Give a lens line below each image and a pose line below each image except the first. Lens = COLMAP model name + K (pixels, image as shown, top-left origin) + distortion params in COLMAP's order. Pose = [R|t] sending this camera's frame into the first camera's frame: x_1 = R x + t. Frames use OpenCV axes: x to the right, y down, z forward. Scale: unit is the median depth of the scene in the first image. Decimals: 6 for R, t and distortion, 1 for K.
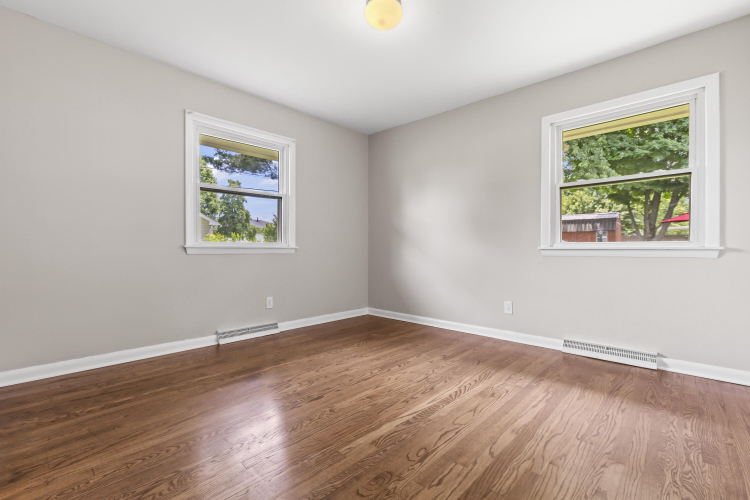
lens RADIAL K [[335.9, 0, 372.9], [0, 335.9, 247.7], [0, 0, 1]] dist [-0.000512, 0.000559]
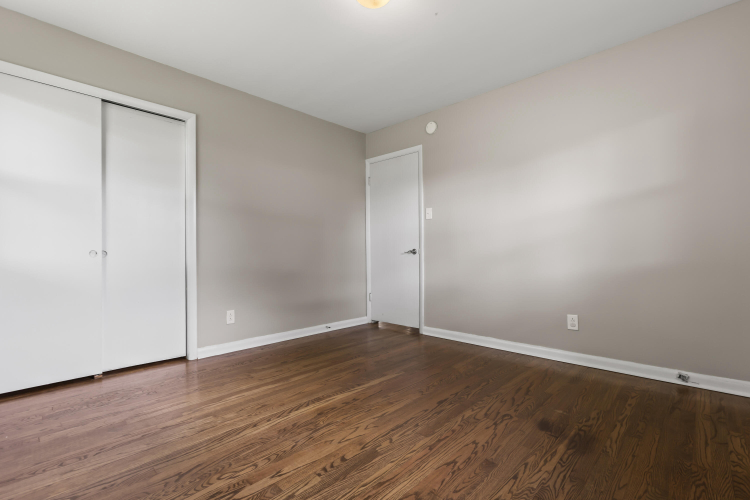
lens RADIAL K [[335.9, 0, 372.9], [0, 335.9, 247.7], [0, 0, 1]] dist [-0.000512, 0.000559]
pose [[-0.999843, 0.003465, 0.017393, 0.021410], [0.003095, 0.999769, -0.021274, 0.004979], [-0.017462, -0.021217, -0.999622, 1.934172]]
